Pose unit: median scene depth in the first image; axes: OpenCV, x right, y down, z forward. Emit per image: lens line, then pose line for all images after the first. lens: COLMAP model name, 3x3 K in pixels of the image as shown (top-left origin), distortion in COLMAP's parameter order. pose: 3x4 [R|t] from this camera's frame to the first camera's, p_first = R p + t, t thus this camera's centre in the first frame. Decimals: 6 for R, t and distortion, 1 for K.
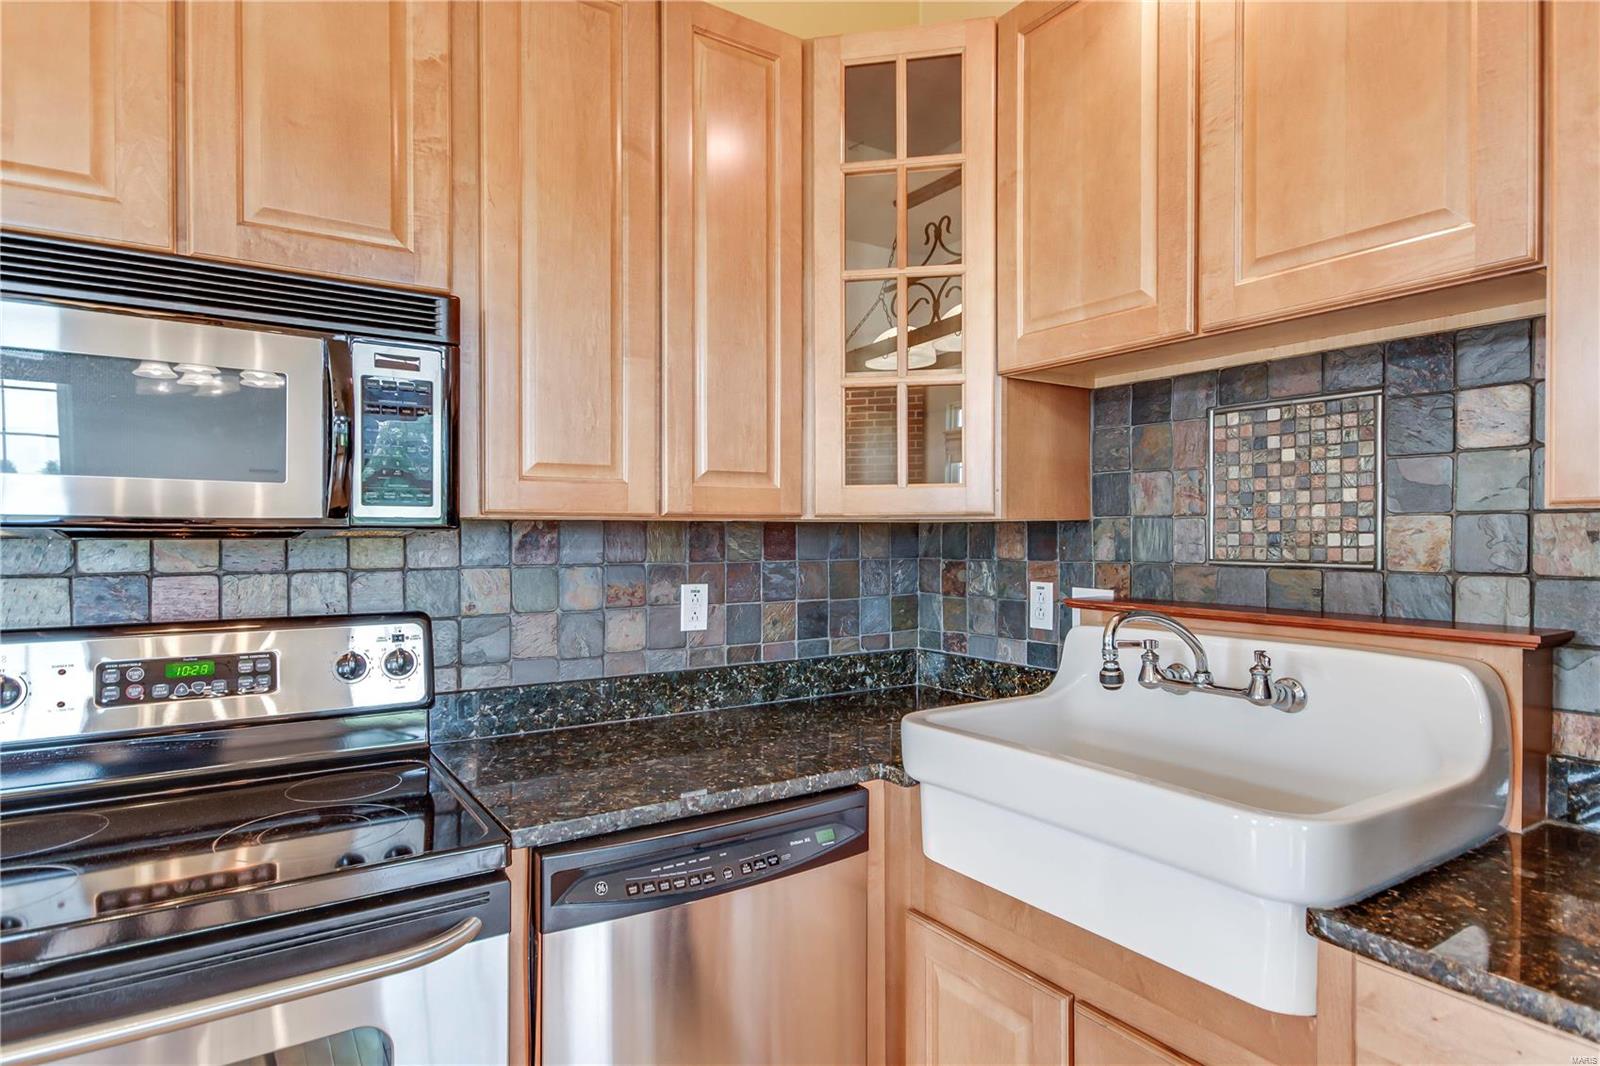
lens RADIAL K [[860.4, 0, 803.7], [0, 860.4, 540.8], [0, 0, 1]] dist [0.000563, 0.008077]
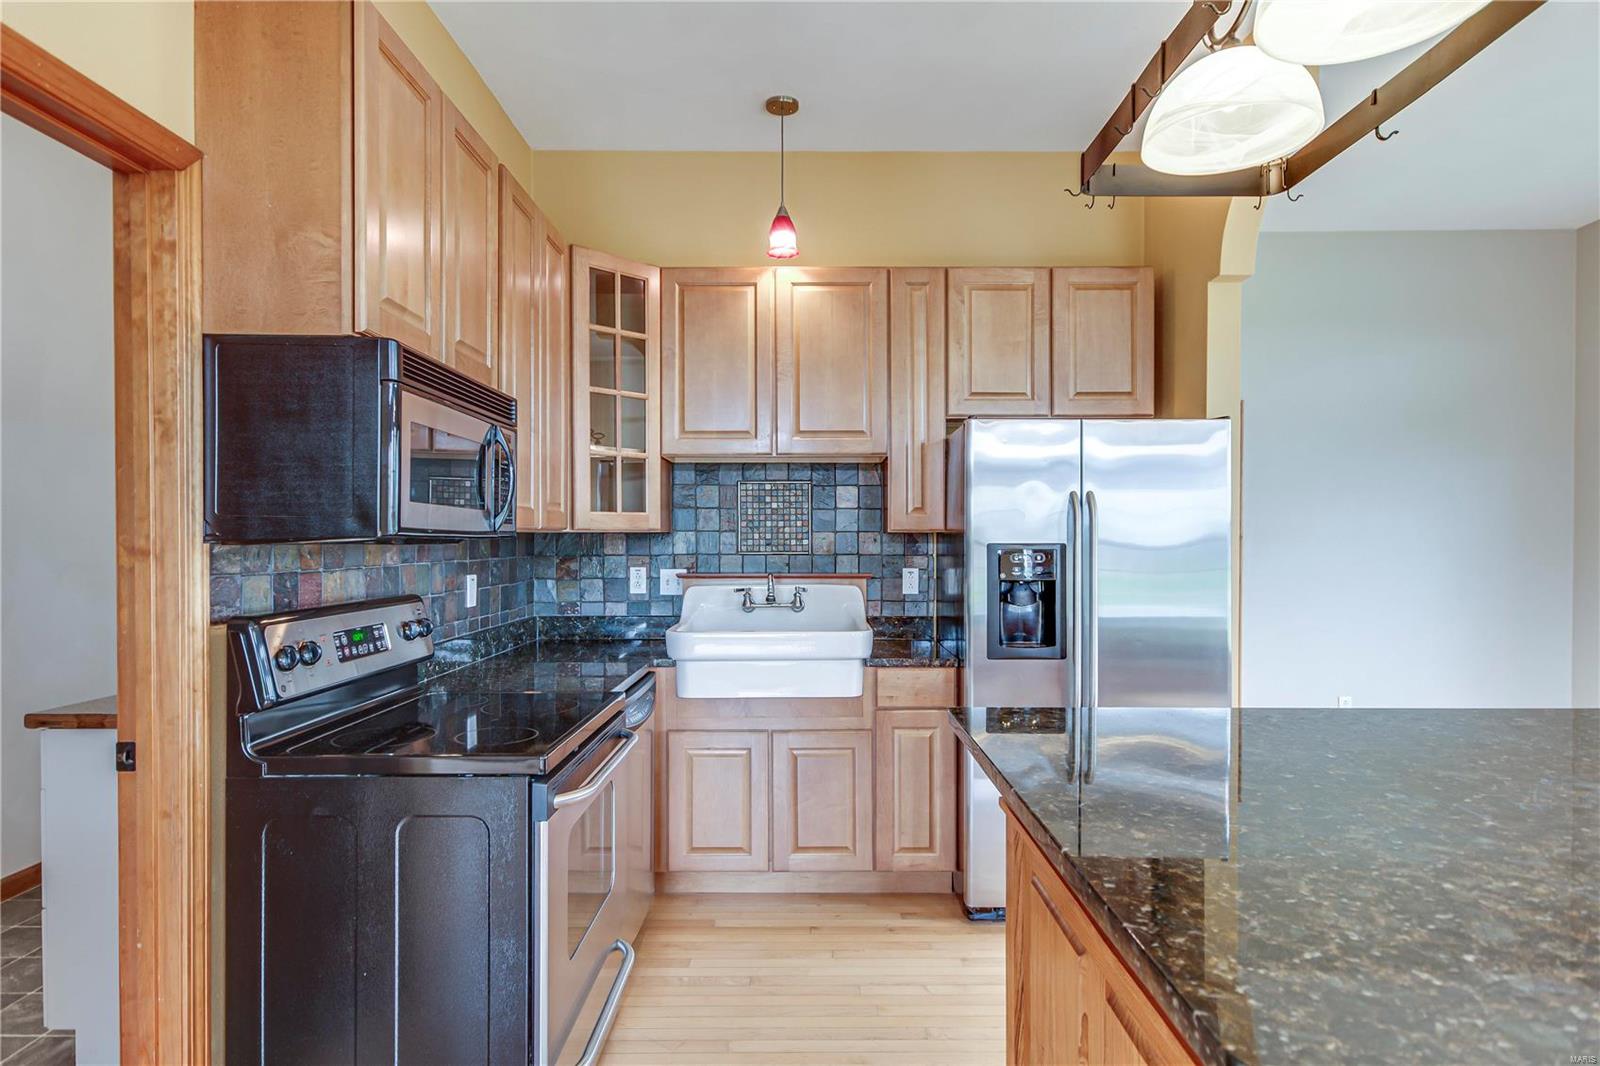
lens RADIAL K [[860.4, 0, 799.7], [0, 860.4, 542.7], [0, 0, 1]] dist [0.000563, 0.008077]
pose [[0.566057, -0.004900, 0.824352, -1.282870], [0.007398, 0.999972, 0.000864, -0.001256], [-0.824333, 0.005609, 0.566078, -0.351526]]
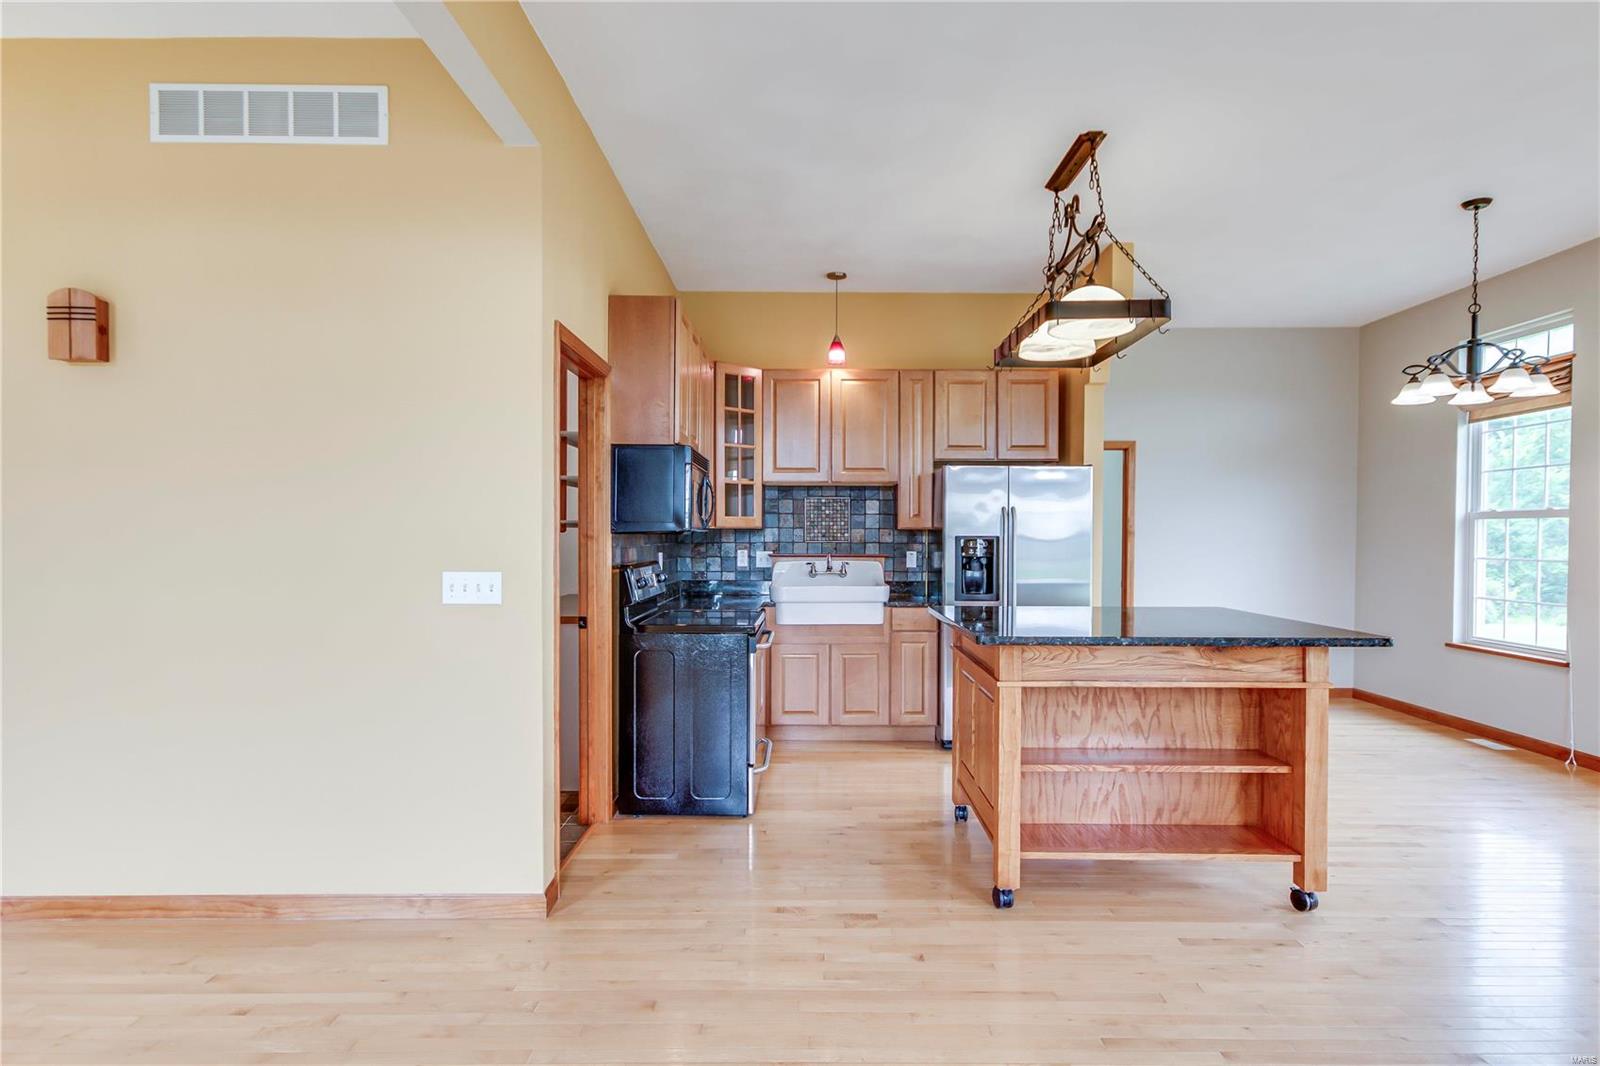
lens RADIAL K [[860.4, 0, 802.6], [0, 860.4, 546.6], [0, 0, 1]] dist [0.000563, 0.008077]
pose [[0.562959, -0.011171, 0.826409, -2.532388], [0.003279, 0.999931, 0.011283, 0.006450], [-0.826478, -0.003642, 0.562957, -0.985064]]
